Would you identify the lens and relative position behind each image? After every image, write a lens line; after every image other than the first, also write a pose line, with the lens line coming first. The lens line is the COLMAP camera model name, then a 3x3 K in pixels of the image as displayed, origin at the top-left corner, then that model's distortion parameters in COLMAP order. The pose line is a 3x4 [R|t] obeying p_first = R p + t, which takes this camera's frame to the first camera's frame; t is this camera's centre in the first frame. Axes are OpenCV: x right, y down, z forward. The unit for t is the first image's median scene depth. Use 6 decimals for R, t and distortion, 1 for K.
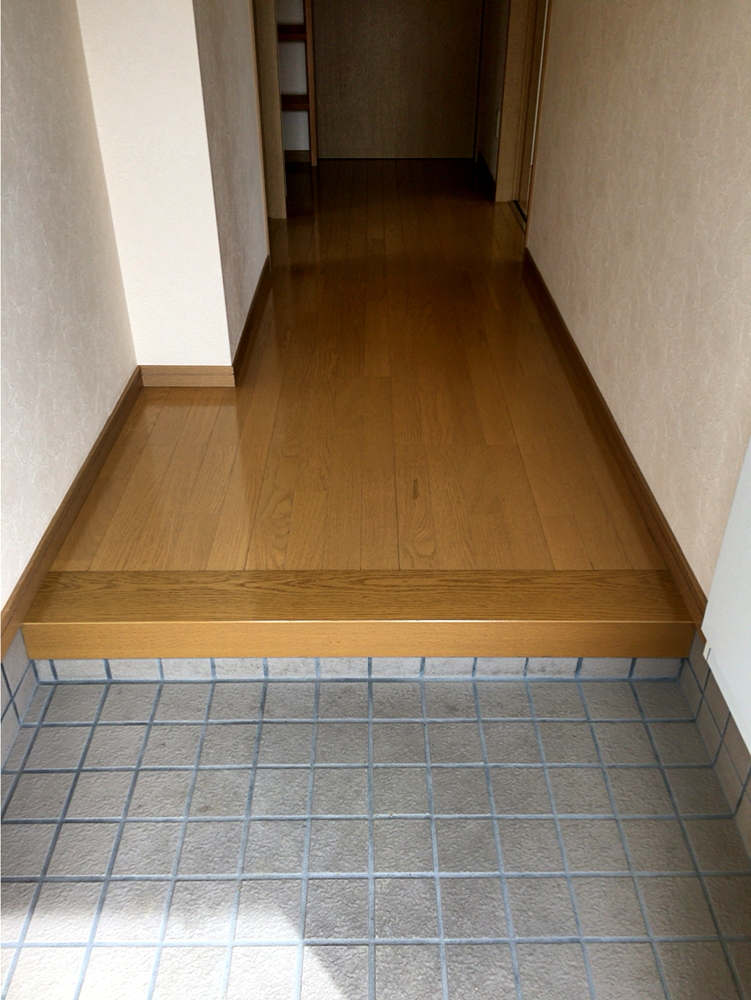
lens RADIAL K [[851.1, 0, 372.7], [0, 851.1, 498.6], [0, 0, 1]] dist [0.076255, -0.093870]
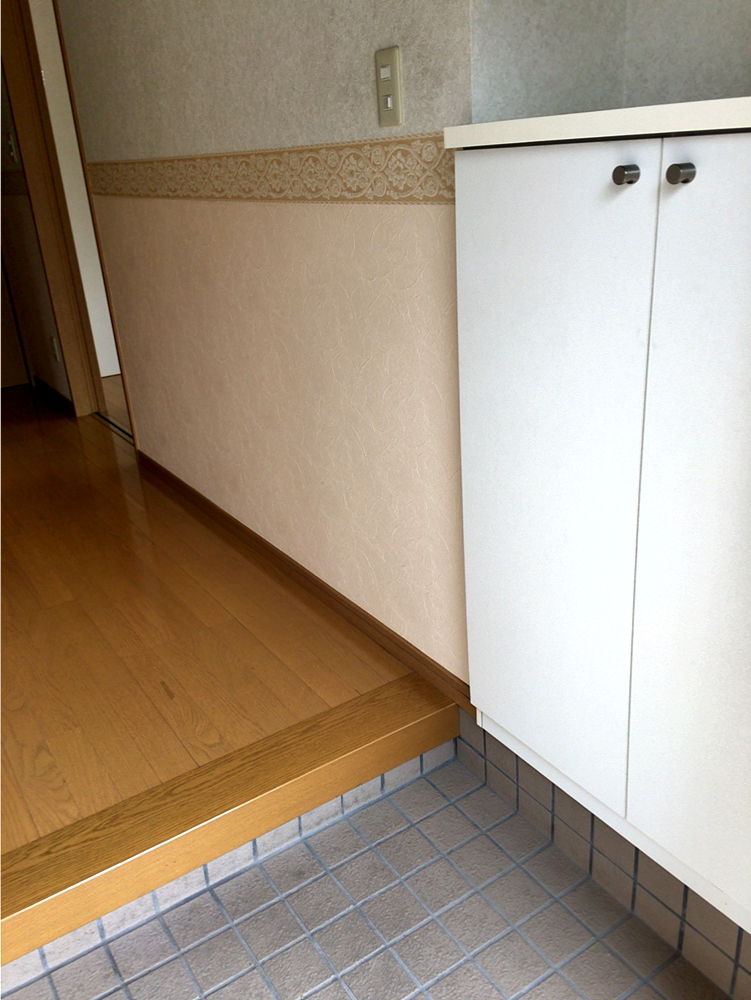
lens RADIAL K [[851.1, 0, 374.1], [0, 851.1, 495.7], [0, 0, 1]] dist [0.076255, -0.093870]
pose [[0.838128, -0.257087, 0.481089, -0.208824], [0.353203, 0.927886, -0.119482, -0.020585], [-0.415679, 0.270064, 0.868491, -0.059618]]
